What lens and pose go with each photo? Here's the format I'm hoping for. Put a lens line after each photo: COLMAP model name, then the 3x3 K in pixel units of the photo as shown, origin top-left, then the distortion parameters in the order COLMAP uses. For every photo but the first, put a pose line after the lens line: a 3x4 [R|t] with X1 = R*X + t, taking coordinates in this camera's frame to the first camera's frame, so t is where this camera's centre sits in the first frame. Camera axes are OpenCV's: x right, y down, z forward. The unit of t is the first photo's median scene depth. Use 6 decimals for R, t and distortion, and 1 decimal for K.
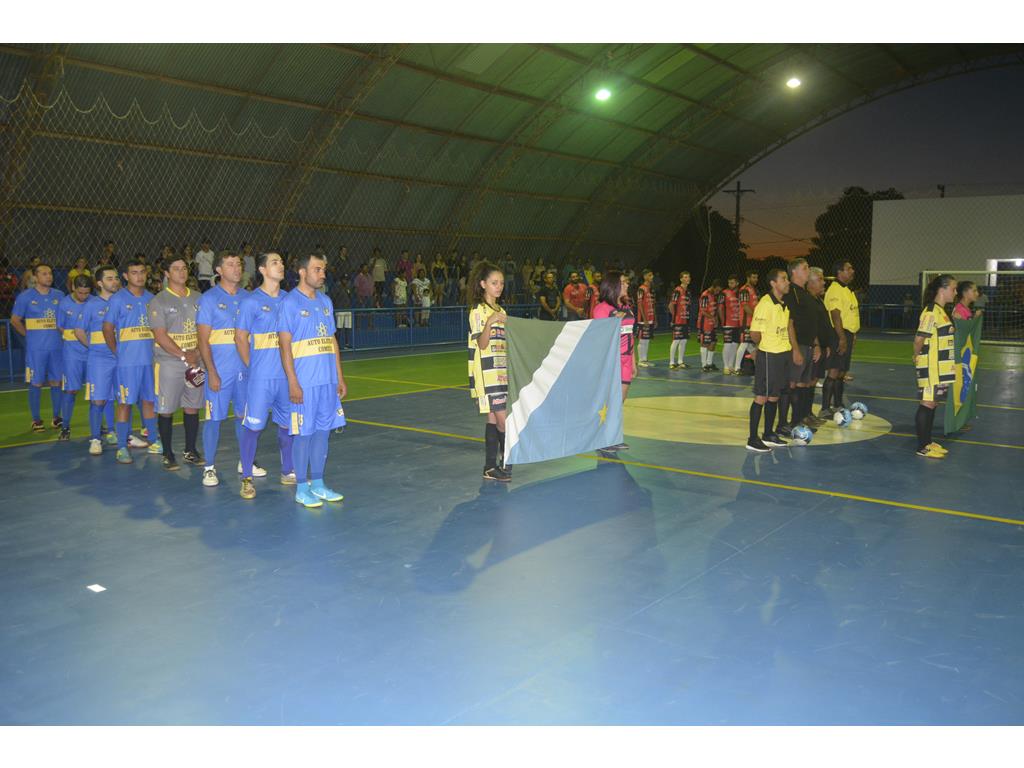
lens RADIAL K [[933.7, 0, 512.0], [0, 933.7, 384.0], [0, 0, 1]] dist [-0.001540, -0.001996]
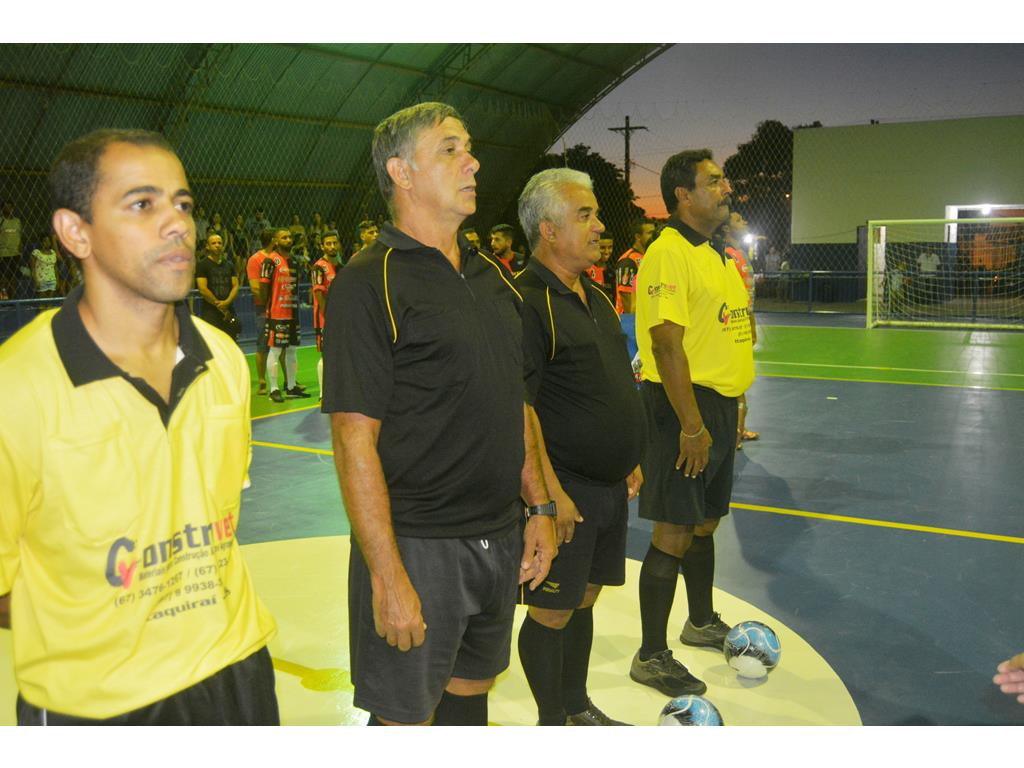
lens RADIAL K [[985.0, 0, 512.0], [0, 985.0, 384.0], [0, 0, 1]] dist [-0.001649, -0.000953]
pose [[0.995774, -0.036090, 0.084453, 0.099227], [0.033818, 0.999031, 0.028178, -0.025877], [-0.085388, -0.025203, 0.996029, 0.255401]]
